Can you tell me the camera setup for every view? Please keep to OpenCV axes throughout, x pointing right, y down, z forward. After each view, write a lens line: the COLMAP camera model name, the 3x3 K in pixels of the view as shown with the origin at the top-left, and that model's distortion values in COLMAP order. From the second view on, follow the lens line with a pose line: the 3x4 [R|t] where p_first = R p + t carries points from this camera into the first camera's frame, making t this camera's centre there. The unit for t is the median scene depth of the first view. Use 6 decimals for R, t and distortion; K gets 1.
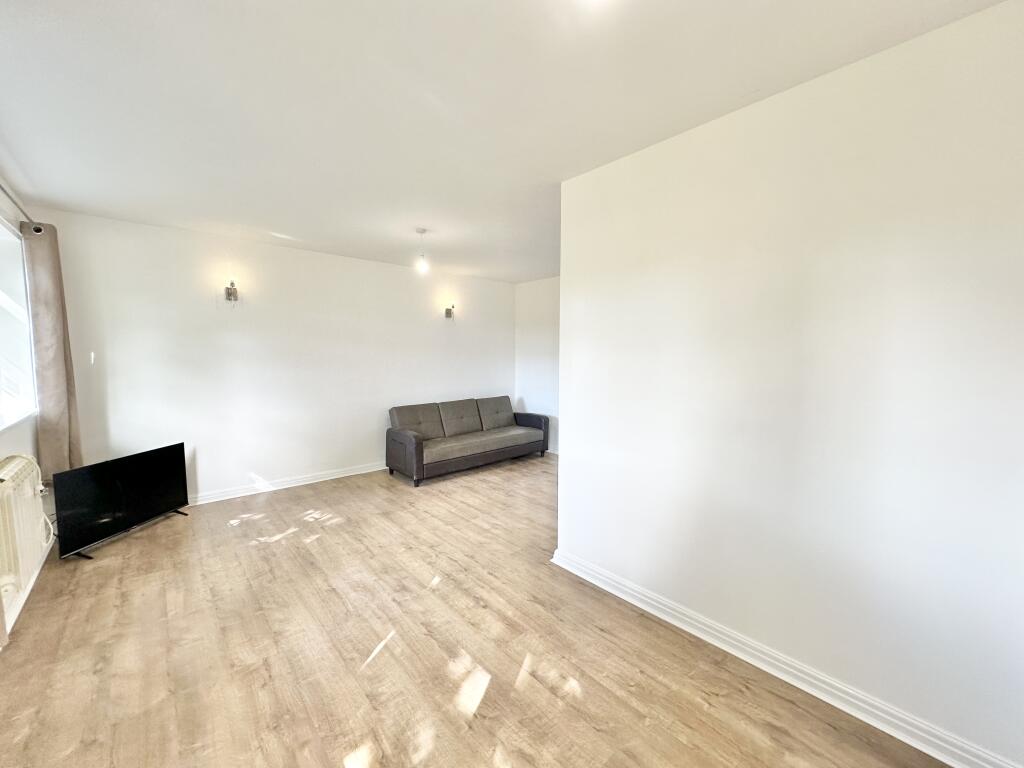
lens RADIAL K [[410.6, 0, 512.0], [0, 410.6, 384.0], [0, 0, 1]] dist [0.000835, 0.000167]
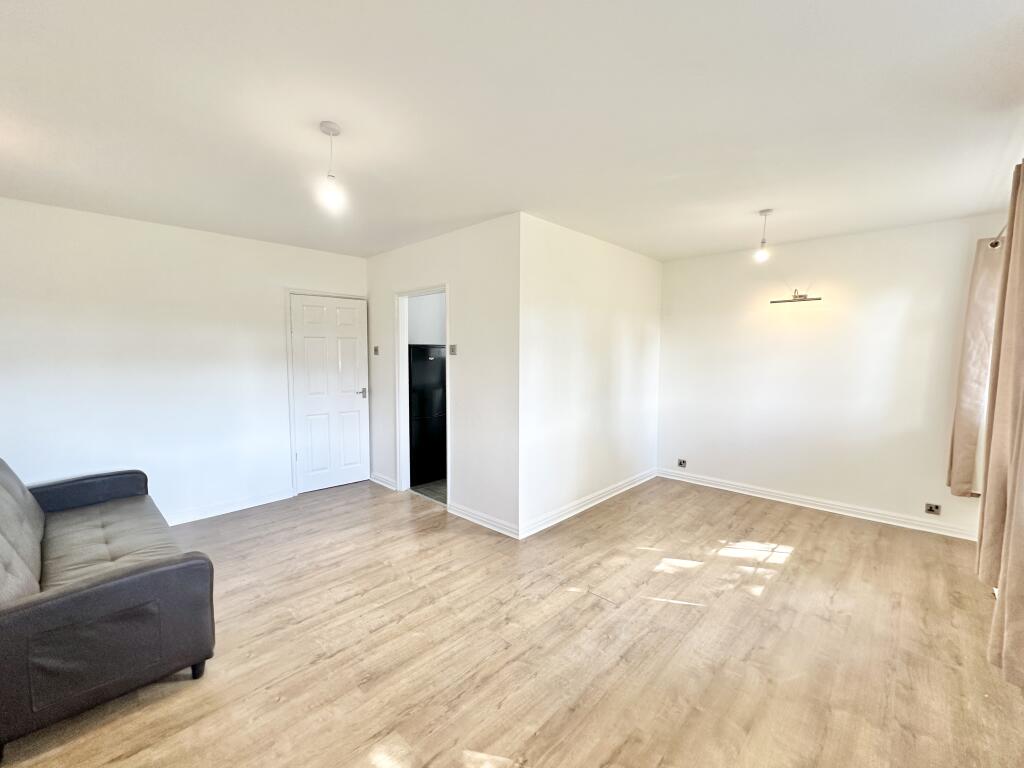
lens RADIAL K [[425.0, 0, 512.0], [0, 425.0, 384.0], [0, 0, 1]] dist [-0.000880, 0.000016]
pose [[-0.080099, -0.074944, 0.993966, -0.824565], [0.070118, 0.994276, 0.080617, -0.075171], [-0.994318, 0.076152, -0.074386, 0.849642]]
